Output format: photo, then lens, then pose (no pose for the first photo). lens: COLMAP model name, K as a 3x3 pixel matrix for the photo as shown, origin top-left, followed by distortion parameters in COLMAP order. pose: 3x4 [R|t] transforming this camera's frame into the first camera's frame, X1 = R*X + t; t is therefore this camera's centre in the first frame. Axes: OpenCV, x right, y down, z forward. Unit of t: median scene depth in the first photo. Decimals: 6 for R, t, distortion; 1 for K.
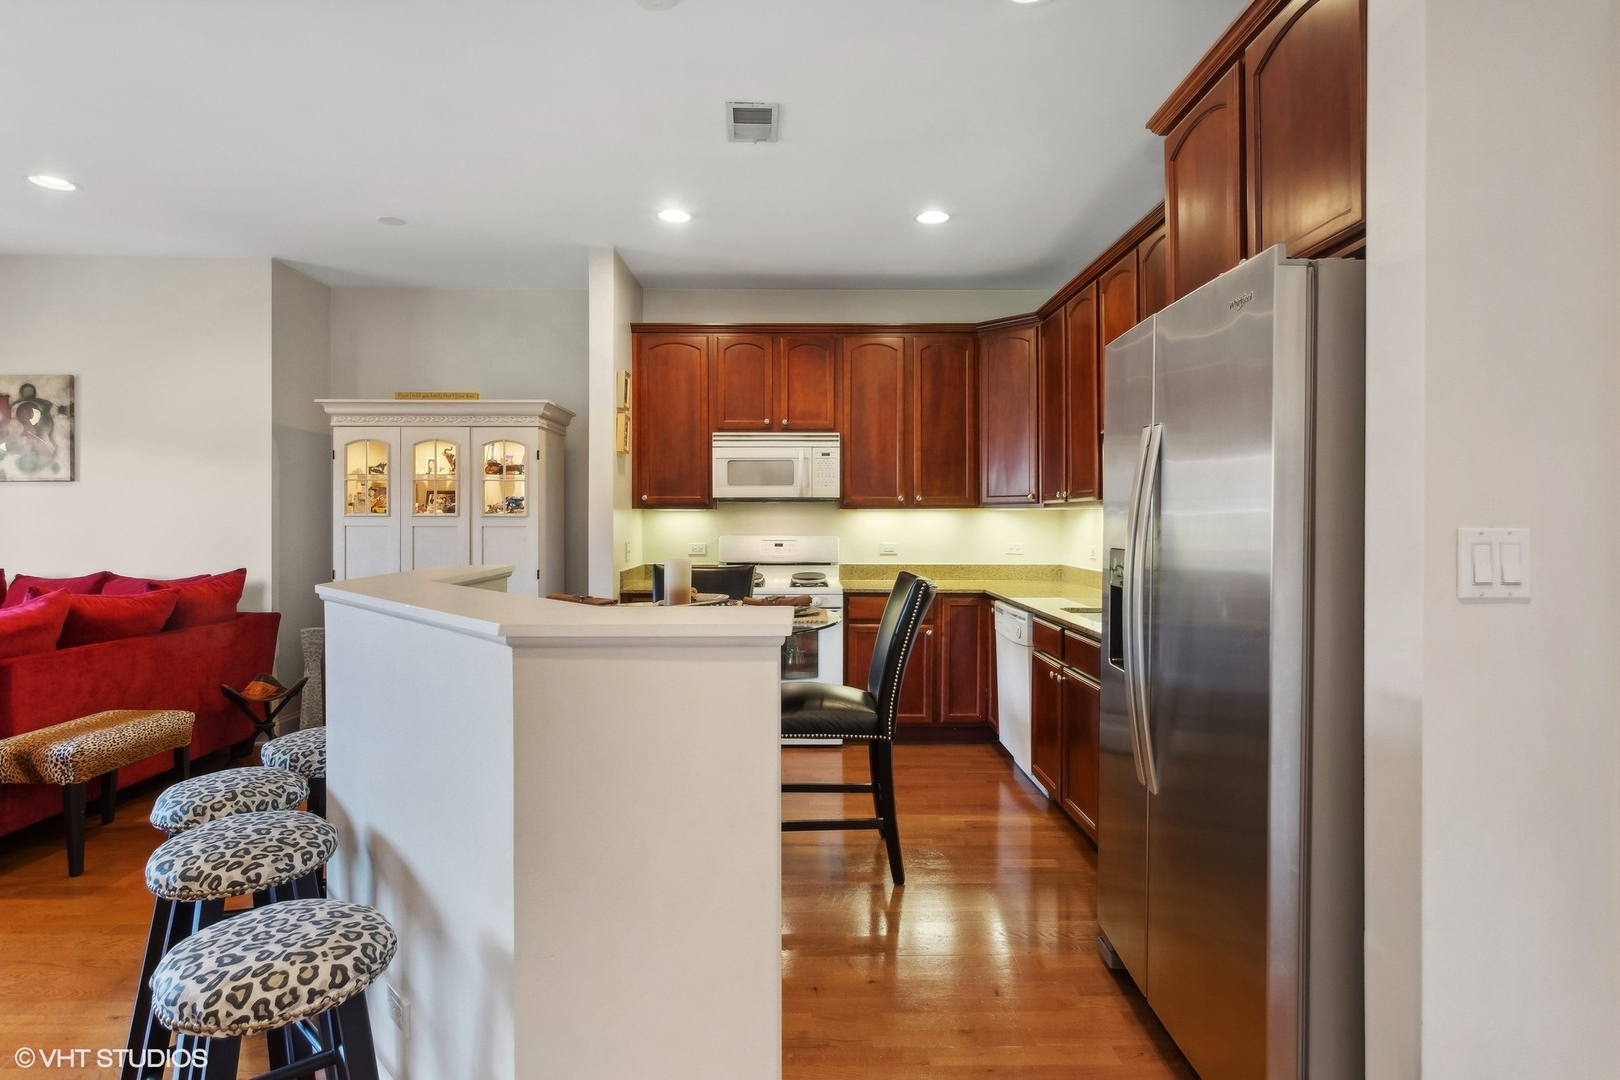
lens RADIAL K [[789.2, 0, 810.4], [0, 789.2, 518.5], [0, 0, 1]] dist [-0.018759, 0.000029]
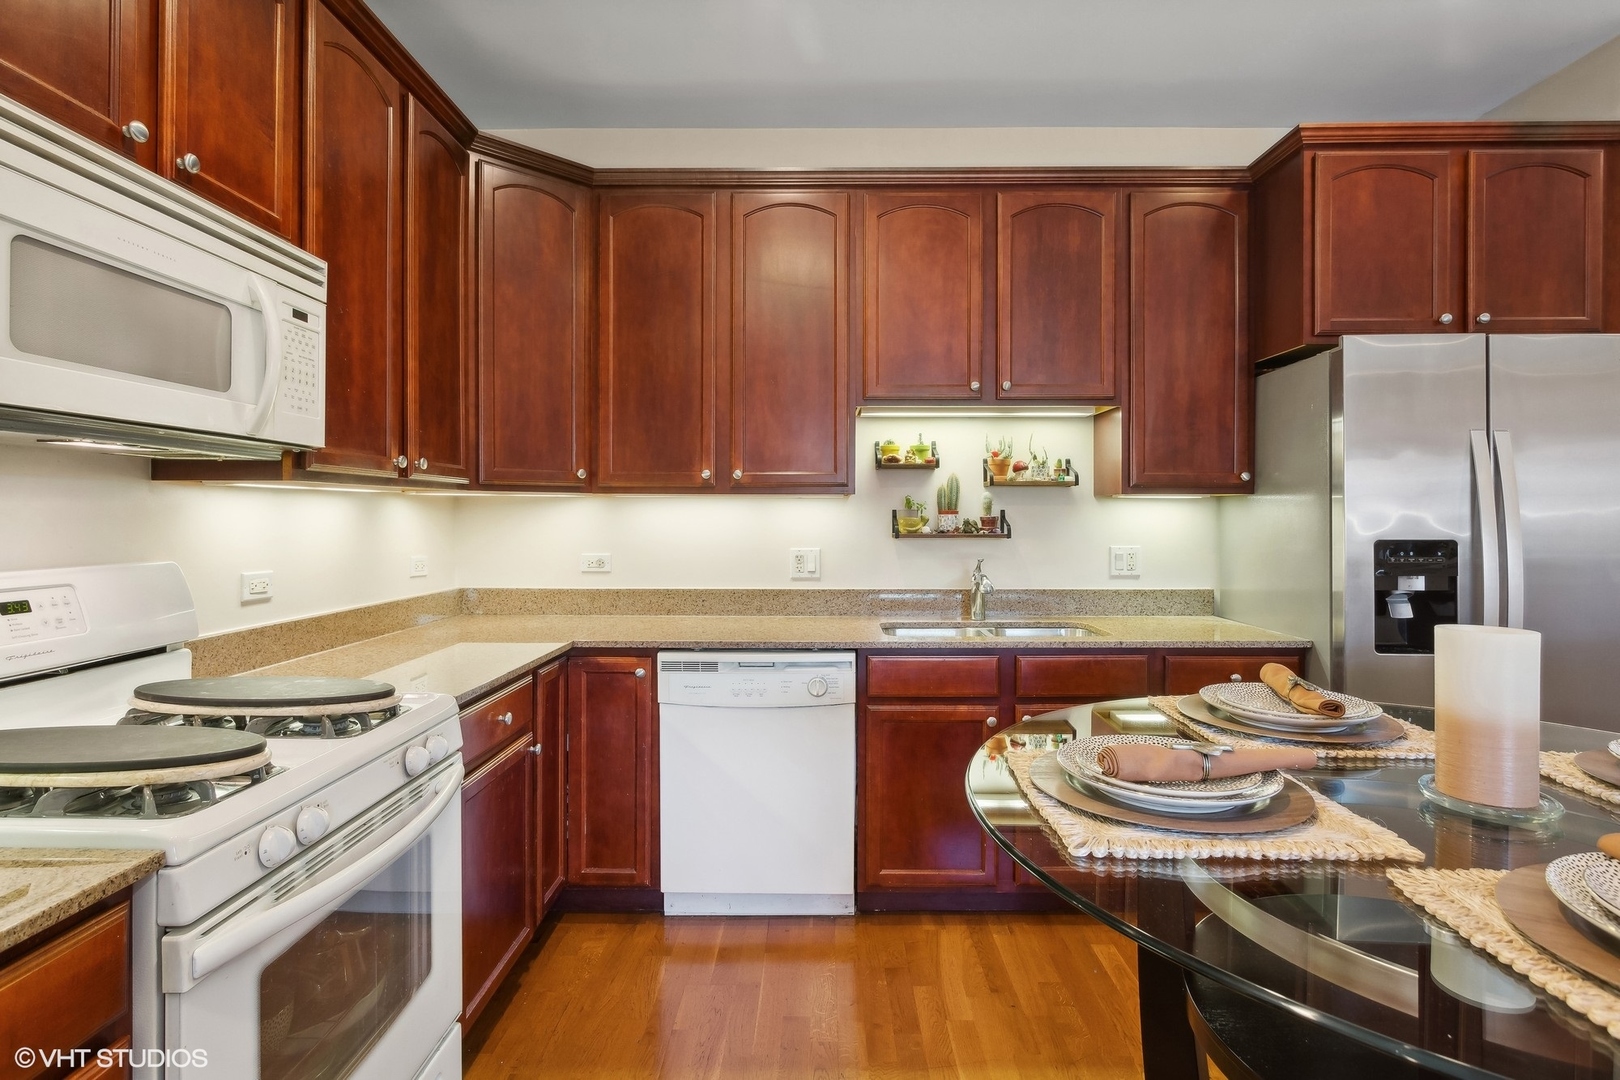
lens RADIAL K [[813.2, 0, 817.2], [0, 813.2, 527.3], [0, 0, 1]] dist [-0.003462, 0.001649]
pose [[0.018588, -0.013451, 0.999737, -0.319468], [0.001143, 0.999909, 0.013433, 0.004059], [-0.999827, 0.000893, 0.018601, 0.779528]]
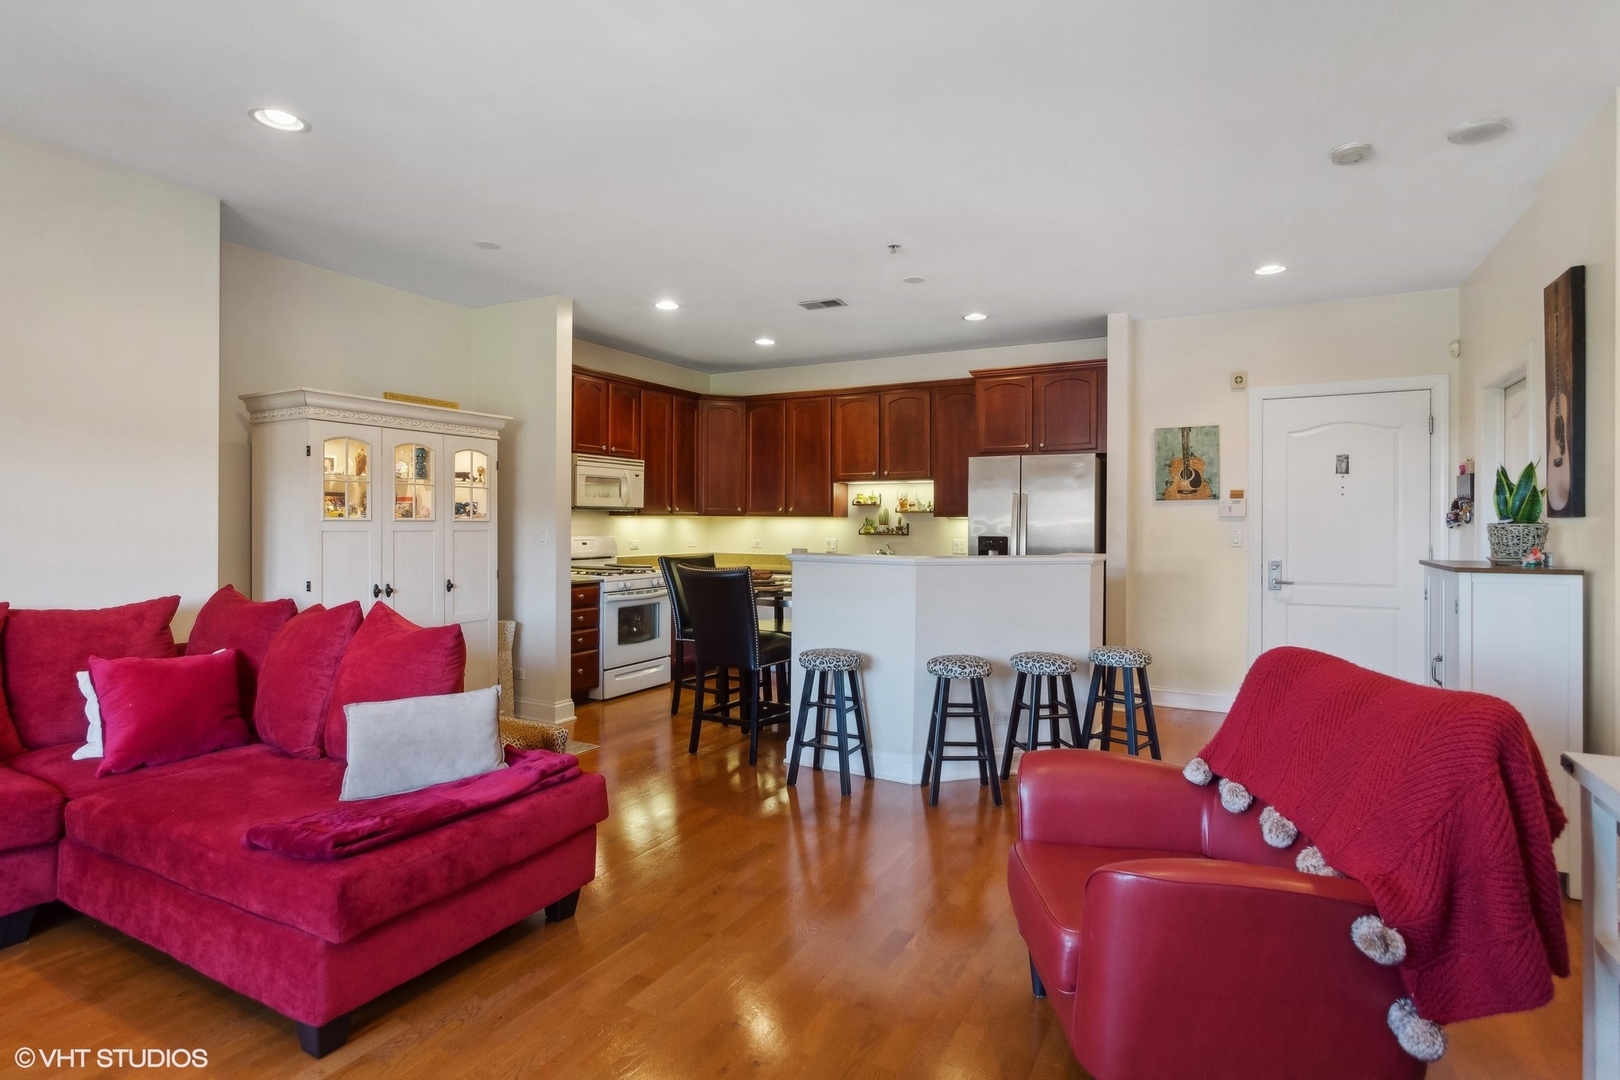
lens RADIAL K [[813.2, 0, 817.2], [0, 813.2, 527.3], [0, 0, 1]] dist [-0.003462, 0.001649]
pose [[0.485563, -0.003874, 0.874193, -1.054816], [-0.005326, 0.999959, 0.007389, -0.004624], [-0.874186, -0.008244, 0.485522, 0.051595]]
